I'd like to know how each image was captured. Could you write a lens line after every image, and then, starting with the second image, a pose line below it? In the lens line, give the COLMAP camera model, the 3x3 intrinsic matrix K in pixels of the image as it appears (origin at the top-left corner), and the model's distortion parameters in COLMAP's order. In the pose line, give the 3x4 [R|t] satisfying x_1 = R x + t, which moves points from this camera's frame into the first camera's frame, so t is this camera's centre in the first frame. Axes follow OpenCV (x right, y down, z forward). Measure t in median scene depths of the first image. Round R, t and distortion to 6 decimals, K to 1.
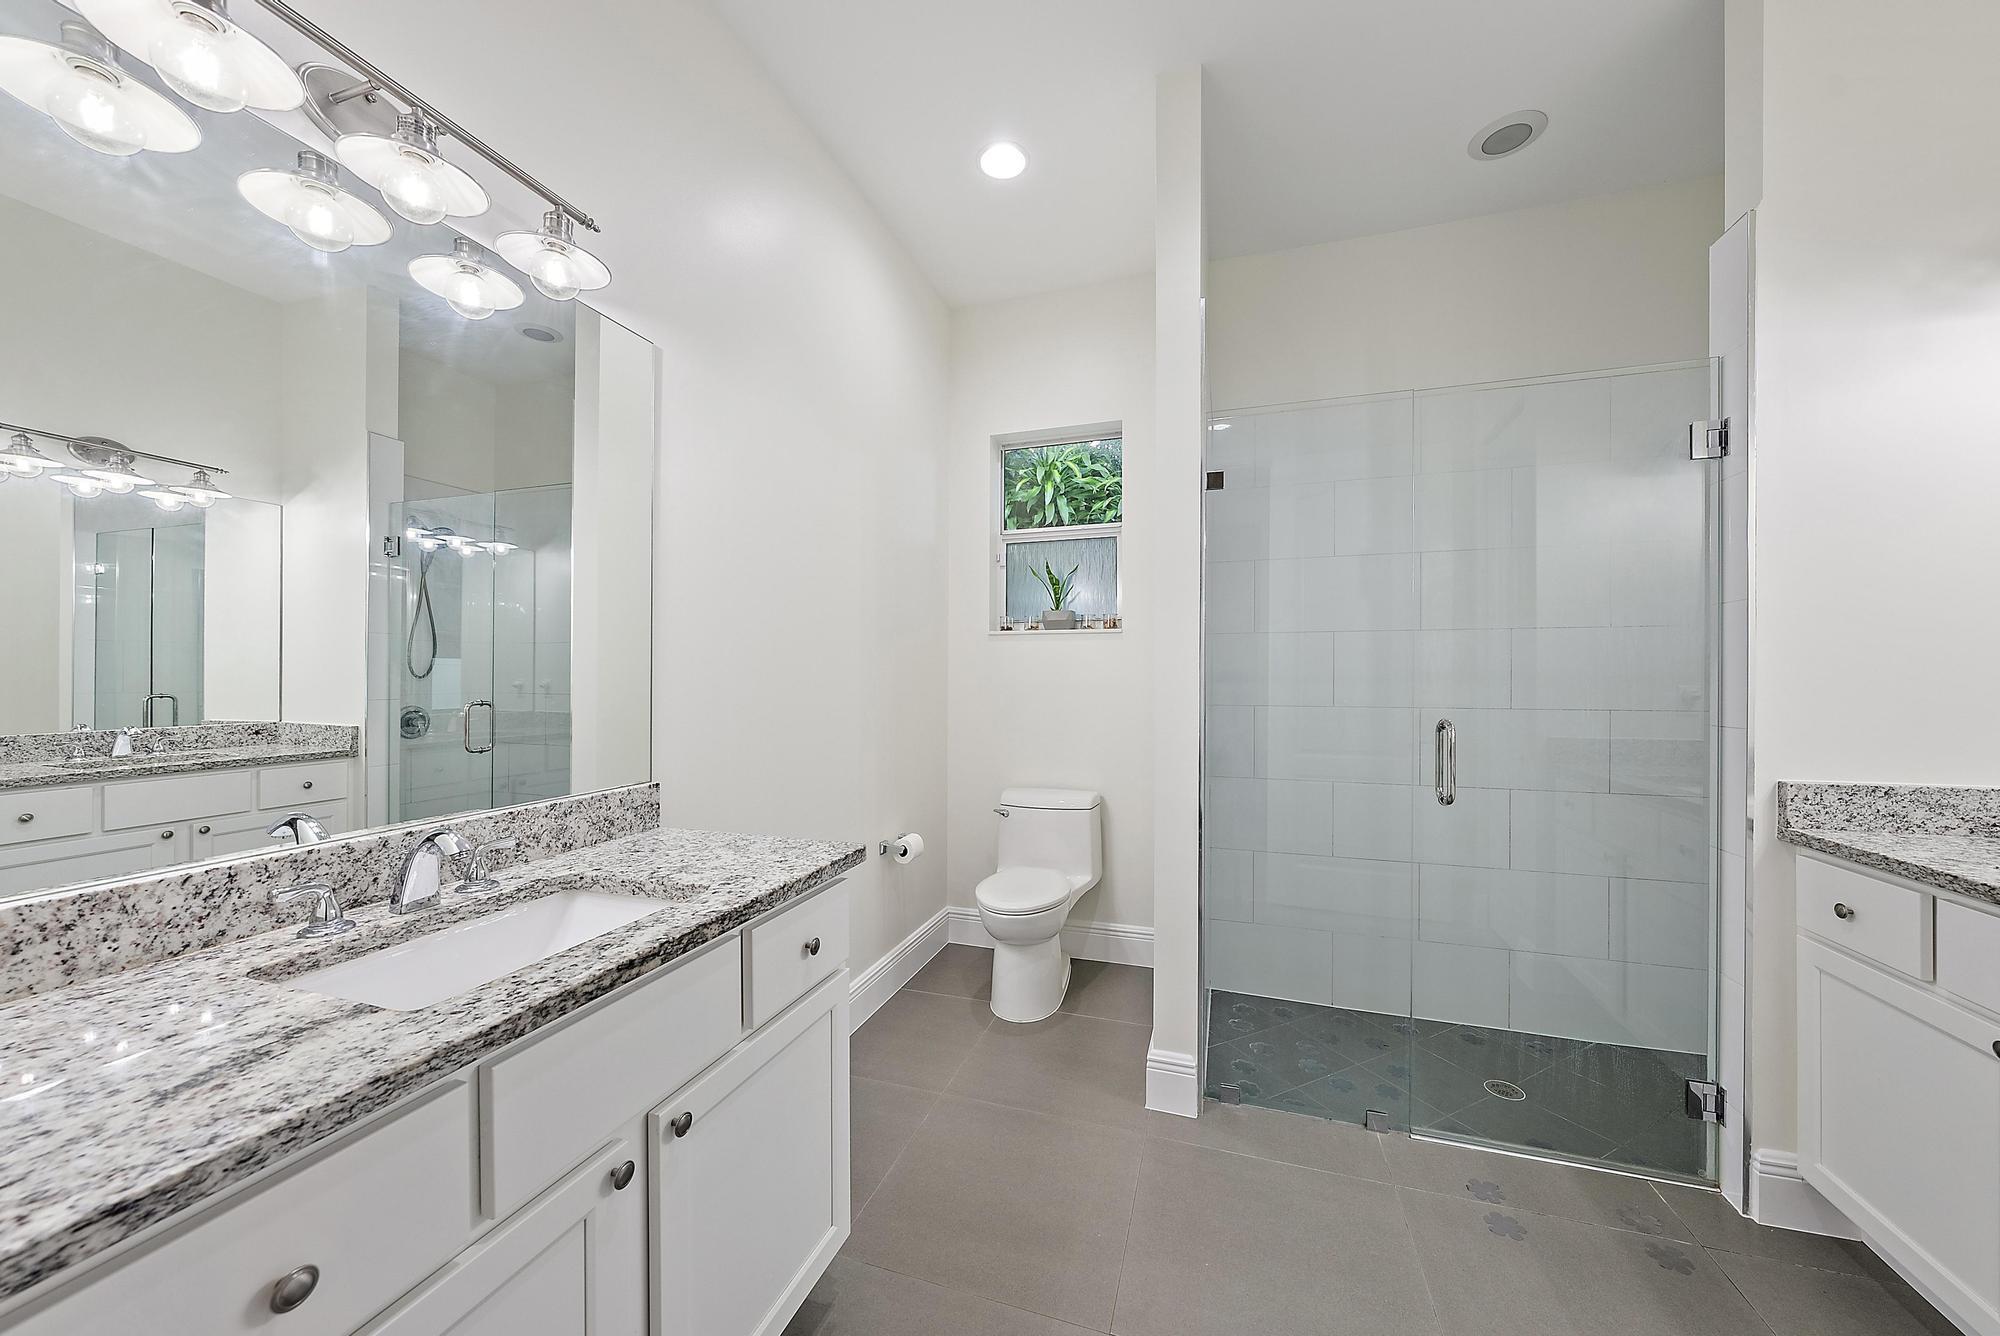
lens RADIAL K [[688.8, 0, 999.3], [0, 688.8, 673.2], [0, 0, 1]] dist [0.000529, 0.000249]
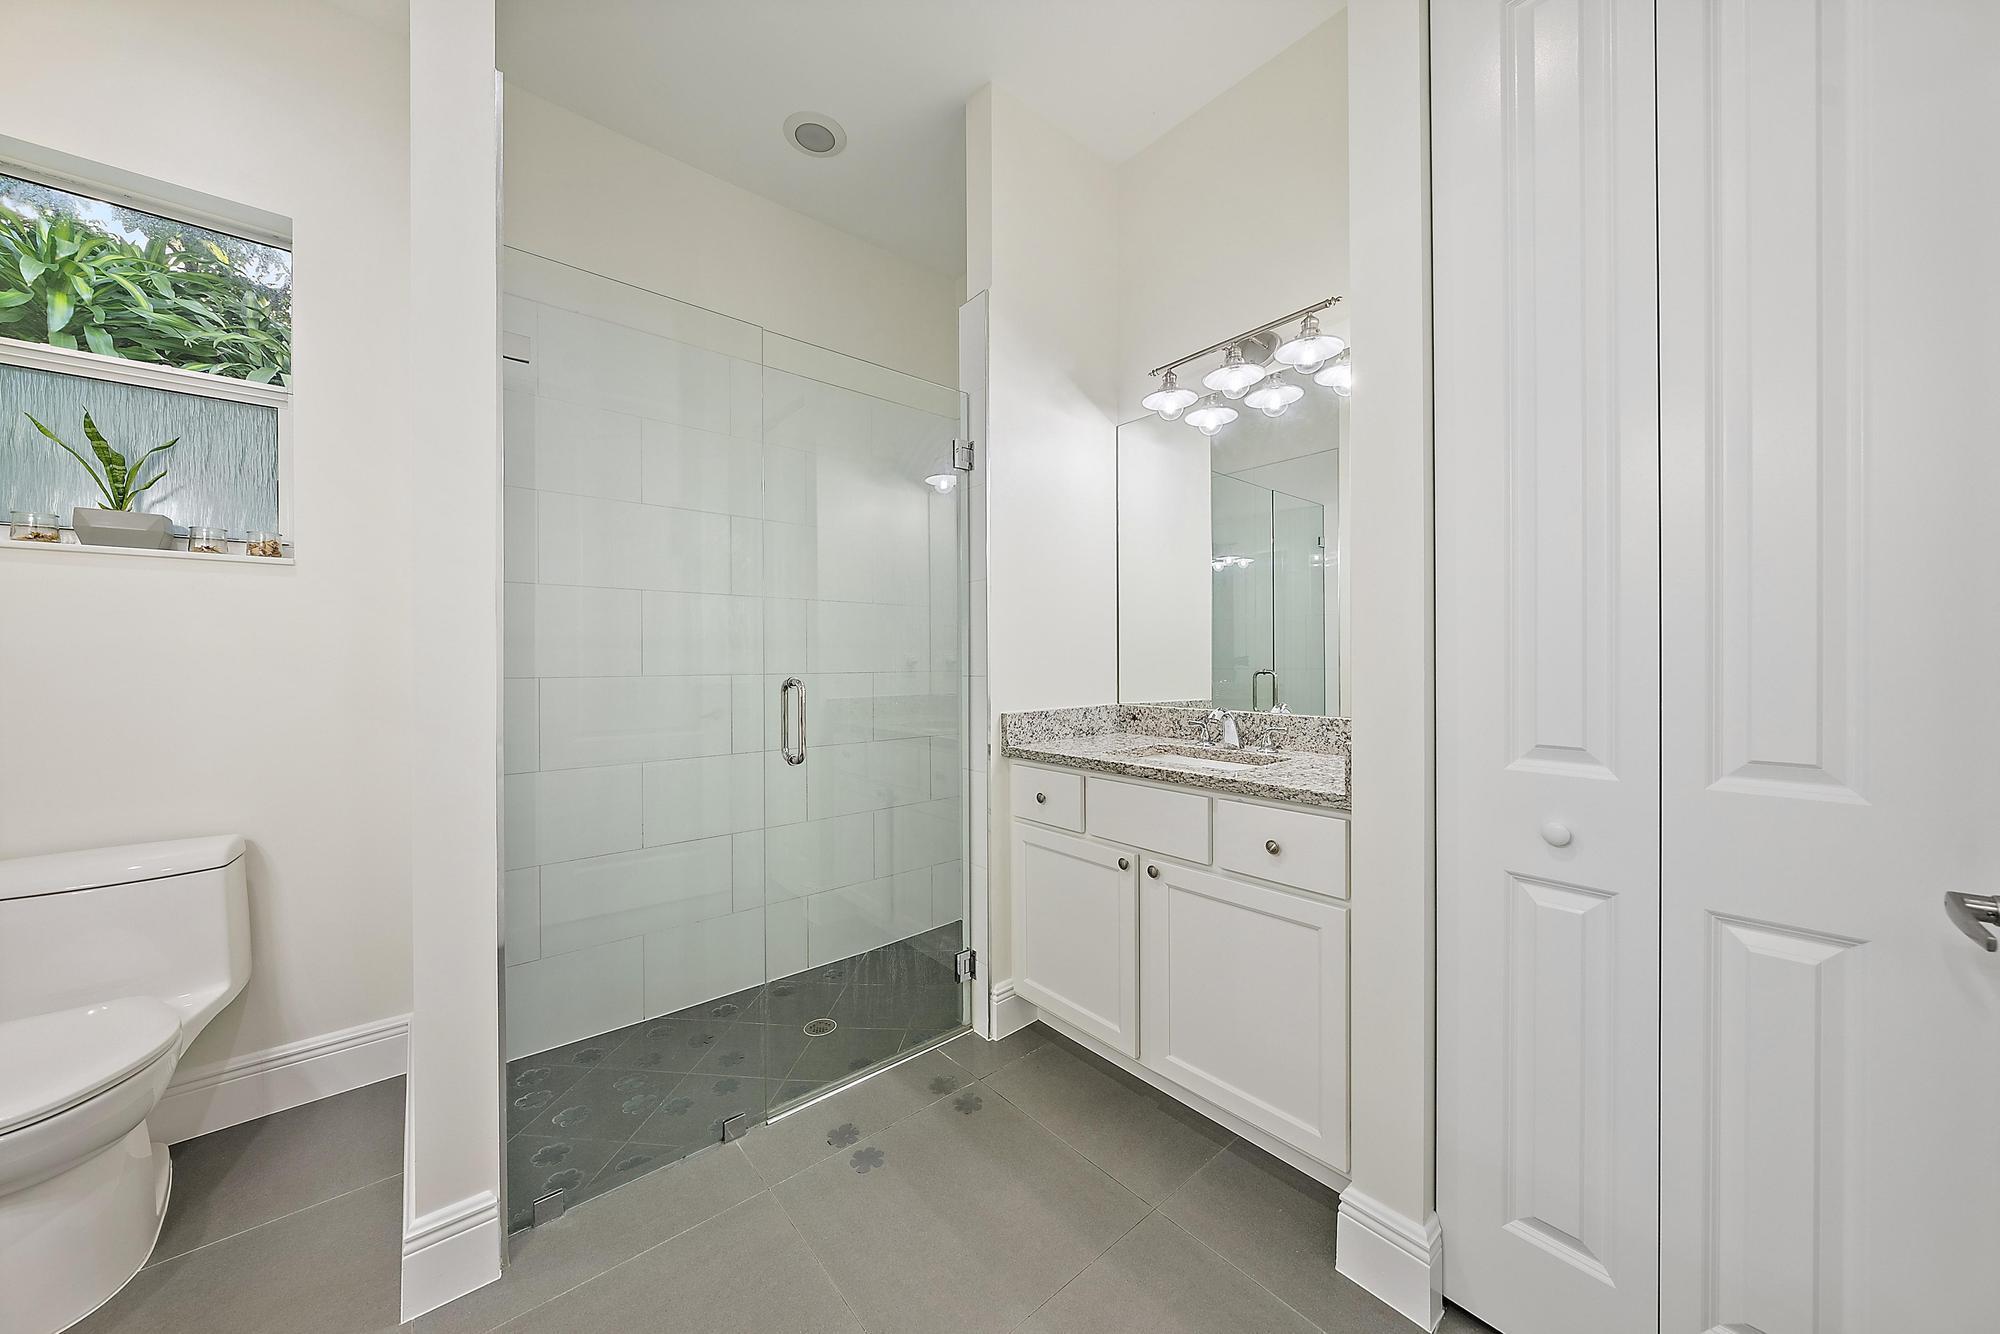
lens RADIAL K [[688.8, 0, 1001.3], [0, 688.8, 663.2], [0, 0, 1]] dist [0.000529, 0.000249]
pose [[0.516094, -0.003205, 0.856526, -0.034279], [-0.000495, 0.999992, 0.004040, 0.037950], [-0.856532, -0.002509, 0.516088, 0.216050]]
